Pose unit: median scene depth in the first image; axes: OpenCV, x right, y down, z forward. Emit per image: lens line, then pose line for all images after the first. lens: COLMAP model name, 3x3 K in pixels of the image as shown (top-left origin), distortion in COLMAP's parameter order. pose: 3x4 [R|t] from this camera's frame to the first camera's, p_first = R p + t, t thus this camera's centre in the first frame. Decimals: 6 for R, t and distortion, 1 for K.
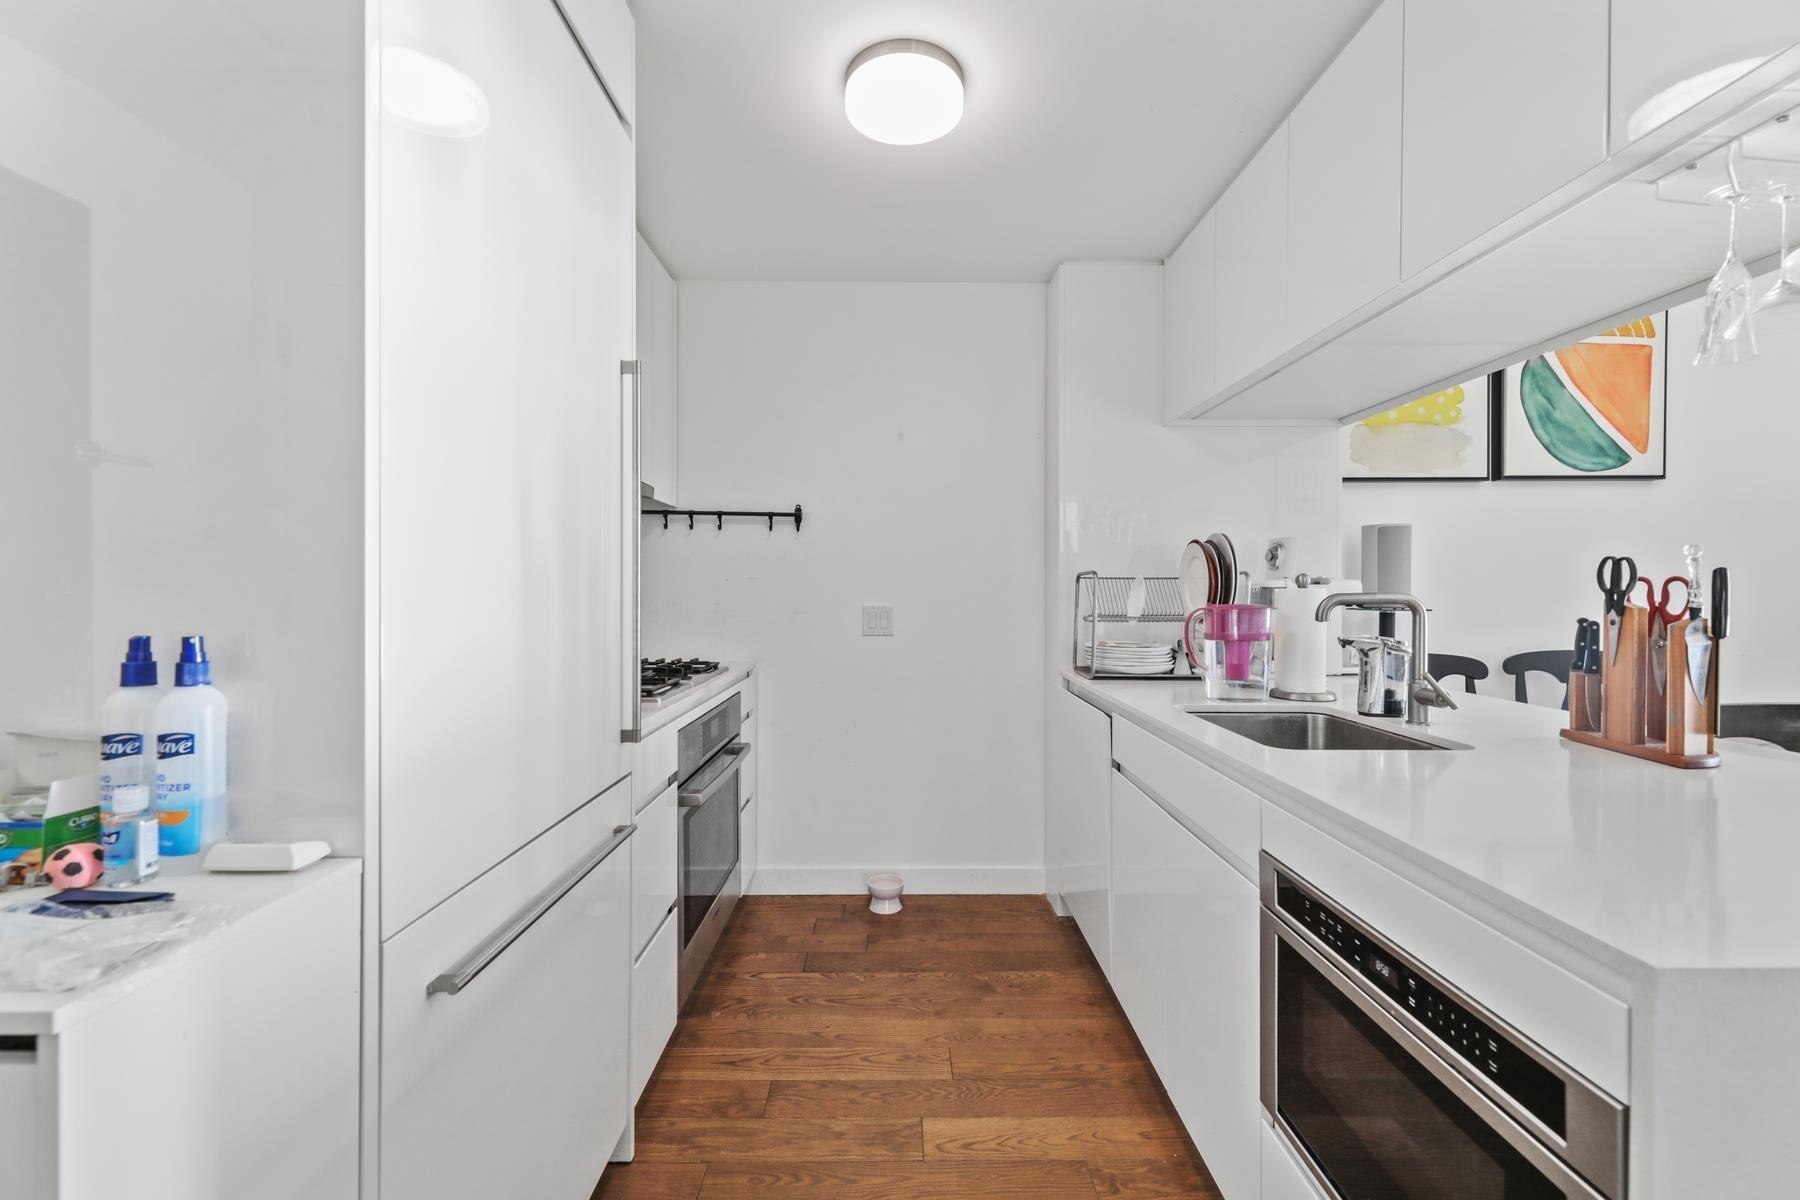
lens RADIAL K [[747.6, 0, 902.4], [0, 747.6, 596.1], [0, 0, 1]] dist [0.002508, -0.000139]
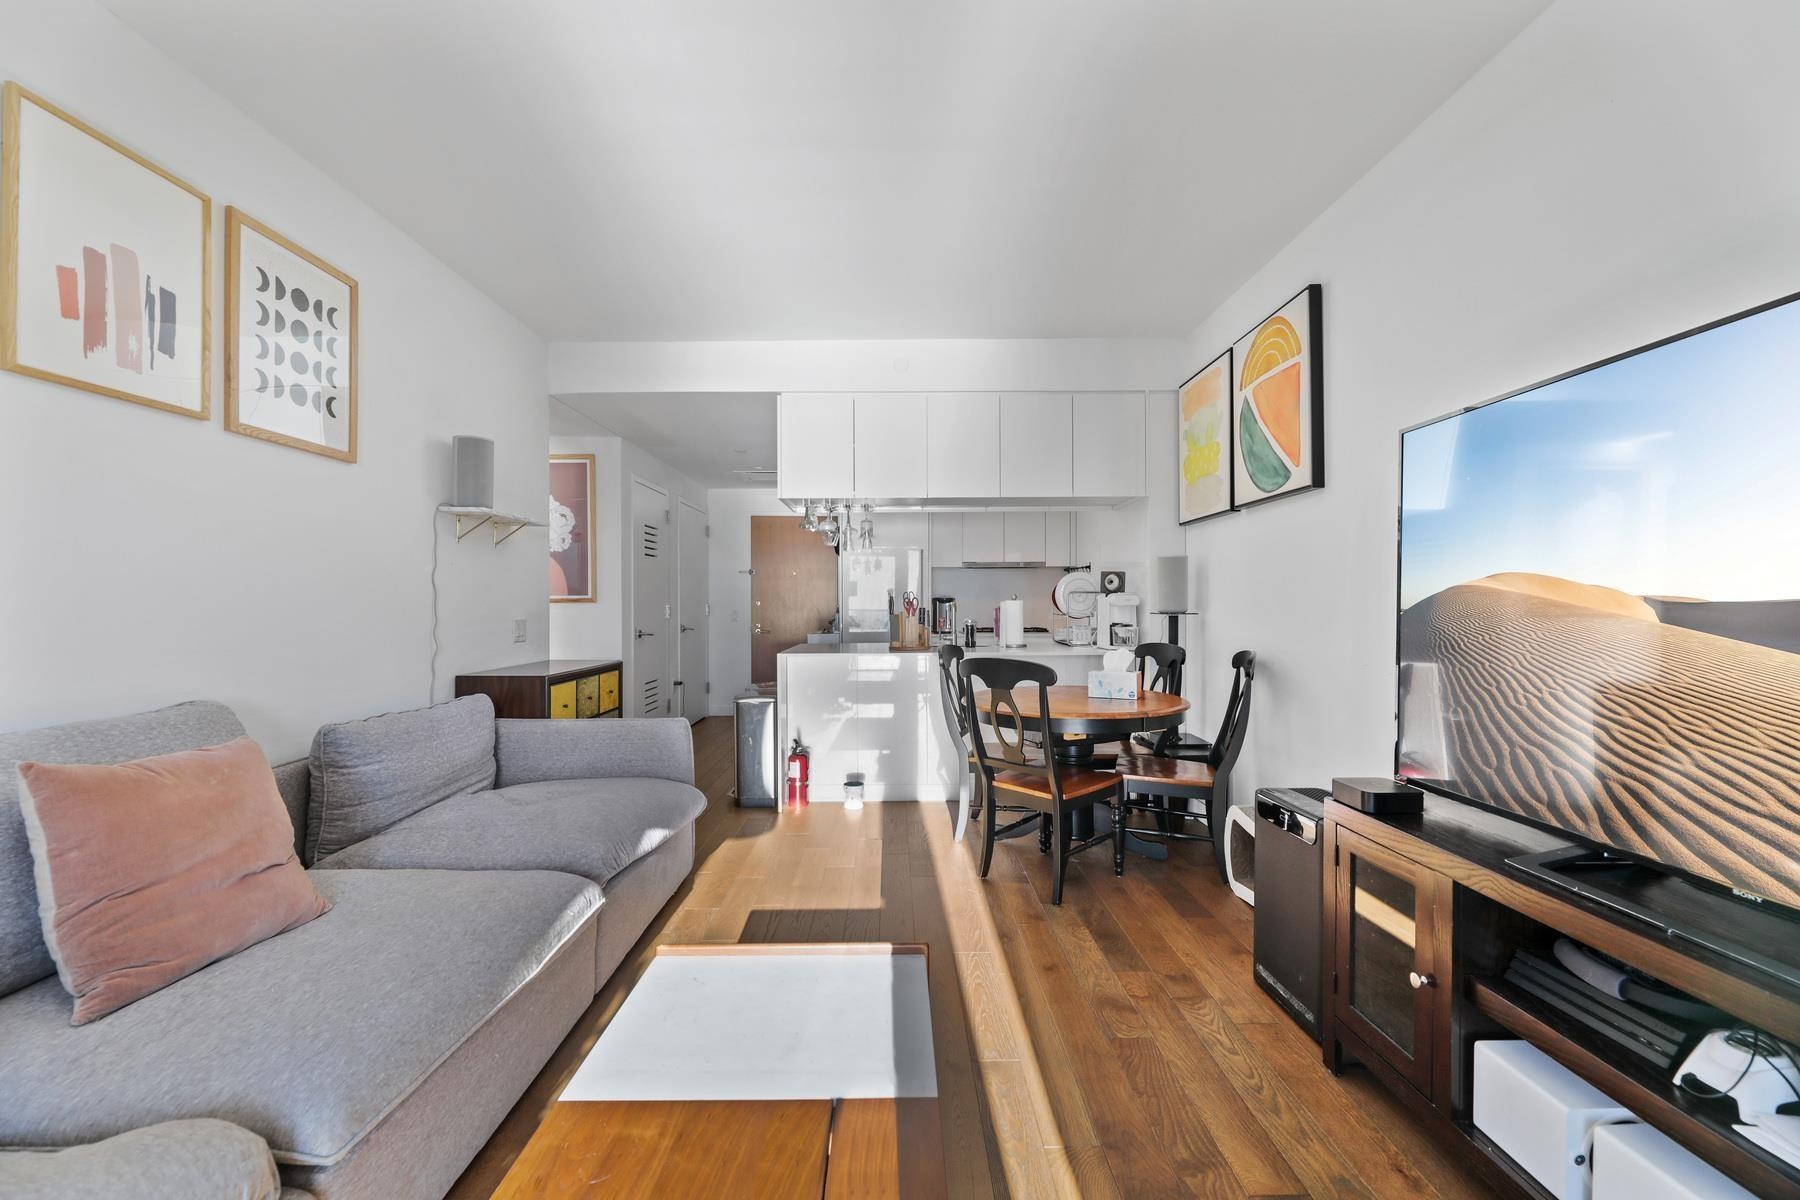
lens RADIAL K [[723.4, 0, 894.9], [0, 723.4, 602.0], [0, 0, 1]] dist [0.002533, -0.004162]
pose [[-0.006602, -0.001712, -0.999977, 1.999262], [-0.000507, 0.999998, -0.001709, -0.001112], [0.999978, 0.000495, -0.006603, 0.450045]]
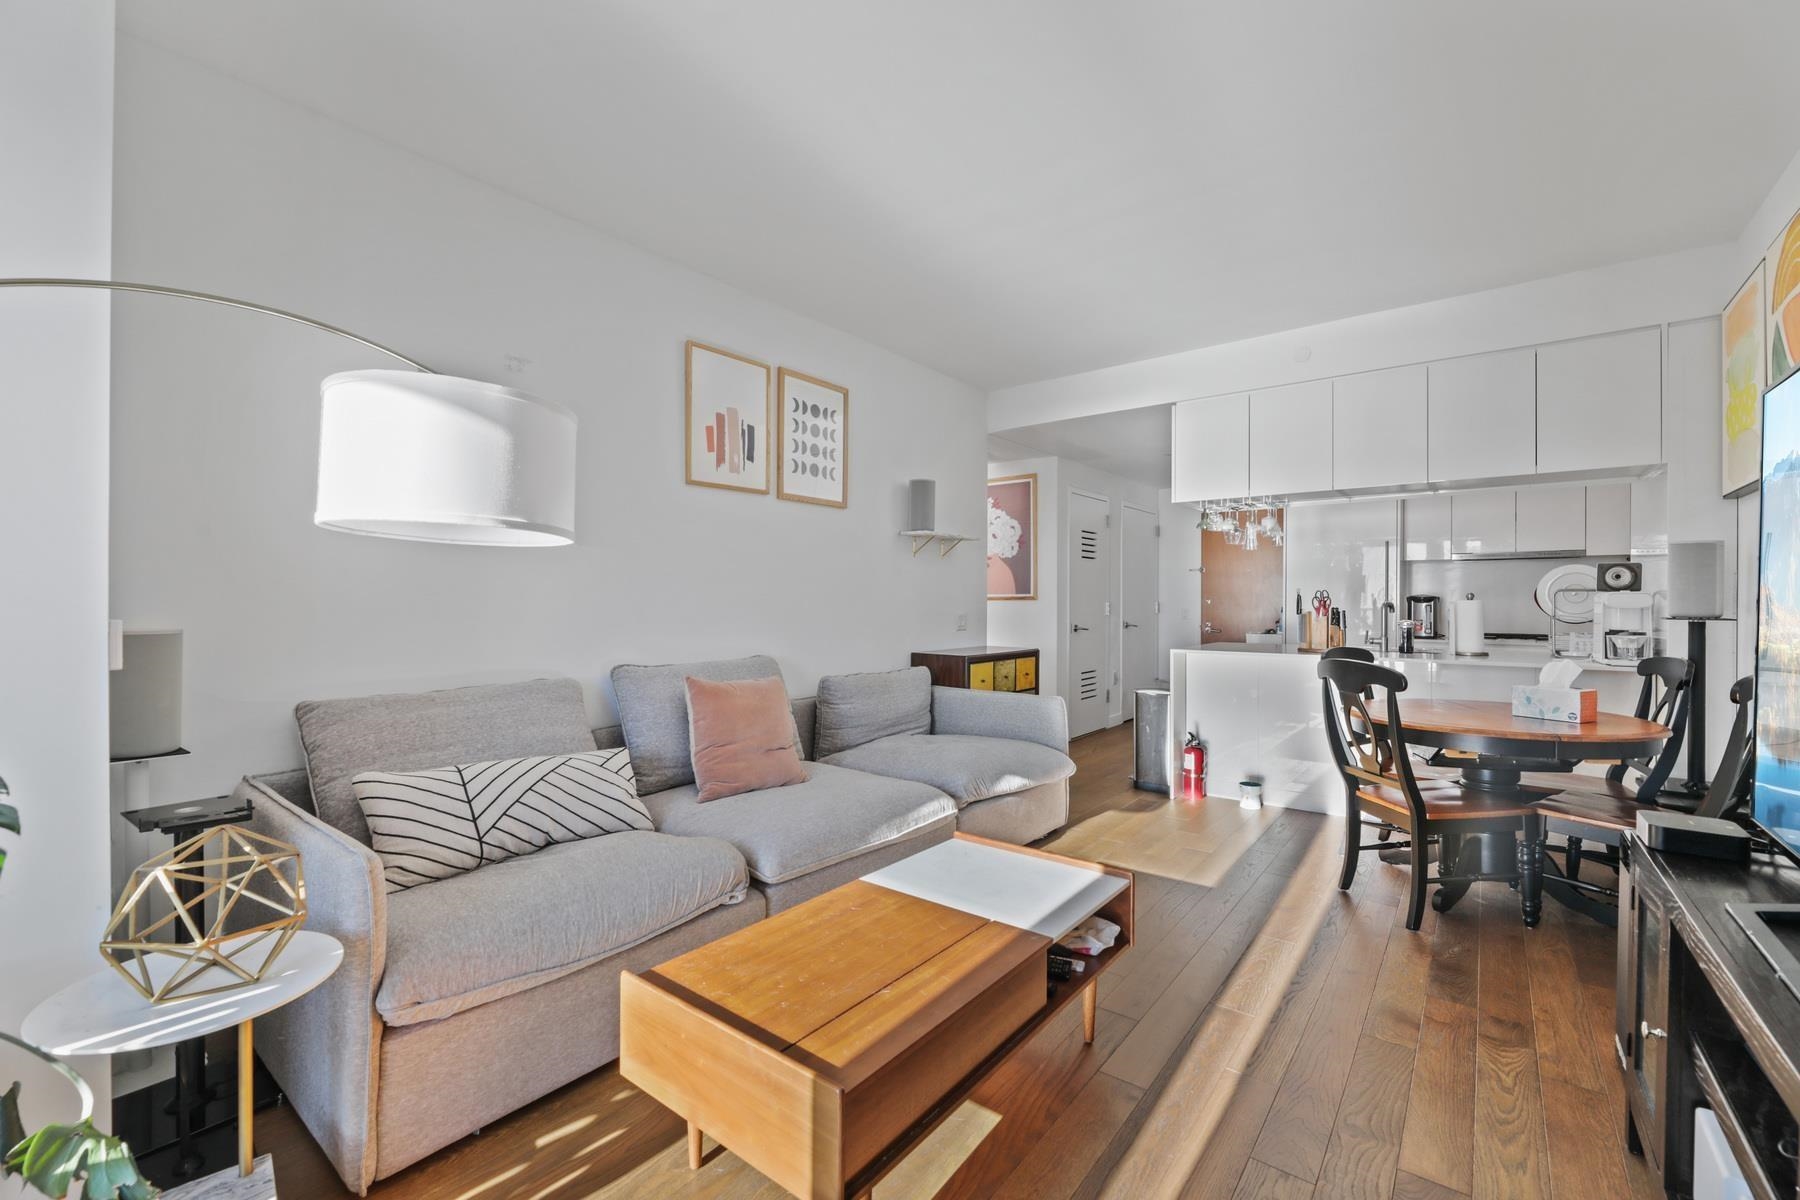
lens RADIAL K [[747.6, 0, 902.4], [0, 747.6, 596.1], [0, 0, 1]] dist [0.002508, -0.000139]
pose [[-0.623523, -0.006344, -0.781779, 2.150474], [-0.005724, 0.999977, -0.003550, -0.003914], [0.781784, 0.002261, -0.623545, 0.748469]]
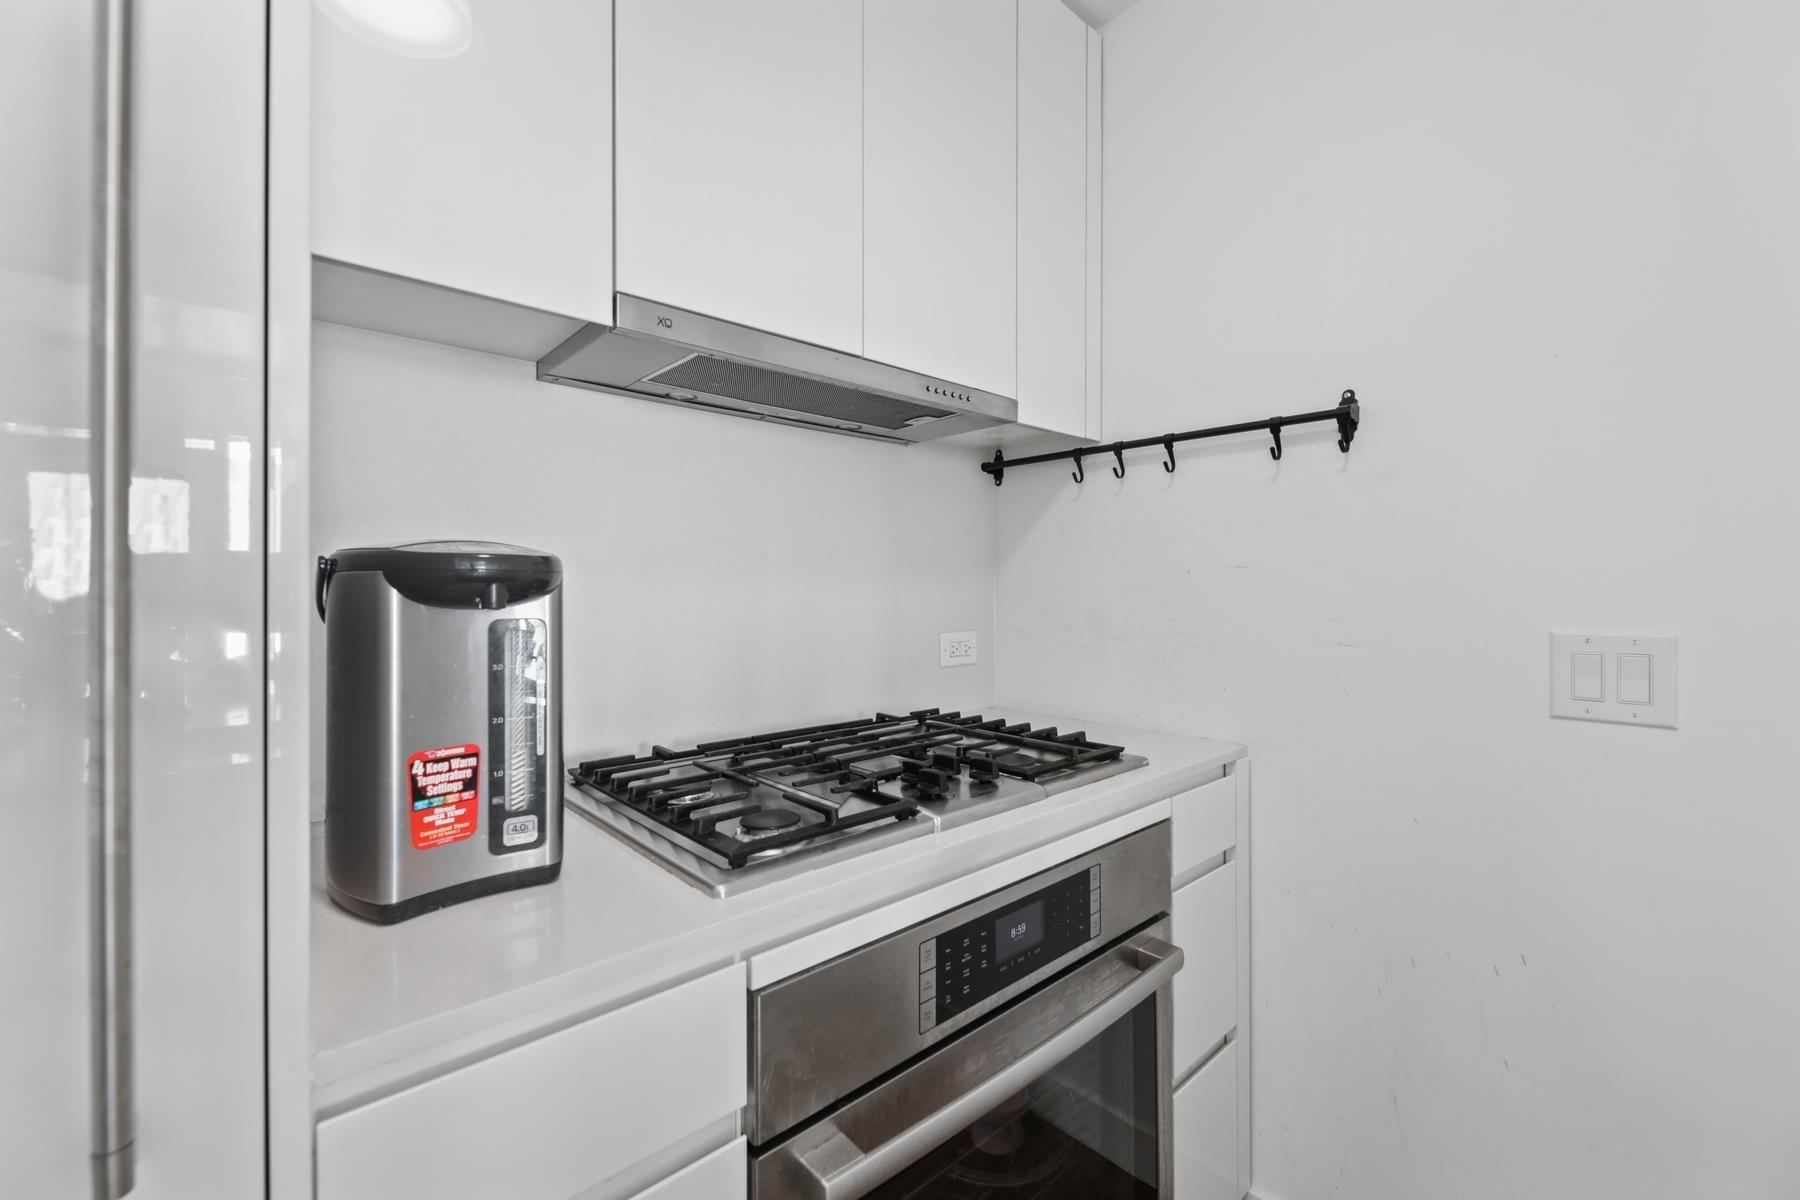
lens RADIAL K [[743.1, 0, 900.0], [0, 743.1, 600.0], [0, 0, 1]] dist [0.011103, 0.000051]
pose [[0.669405, 0.003325, -0.742891, 0.005411], [-0.000486, 0.999992, 0.004037, -0.004732], [0.742898, -0.002341, 0.669401, 0.534802]]
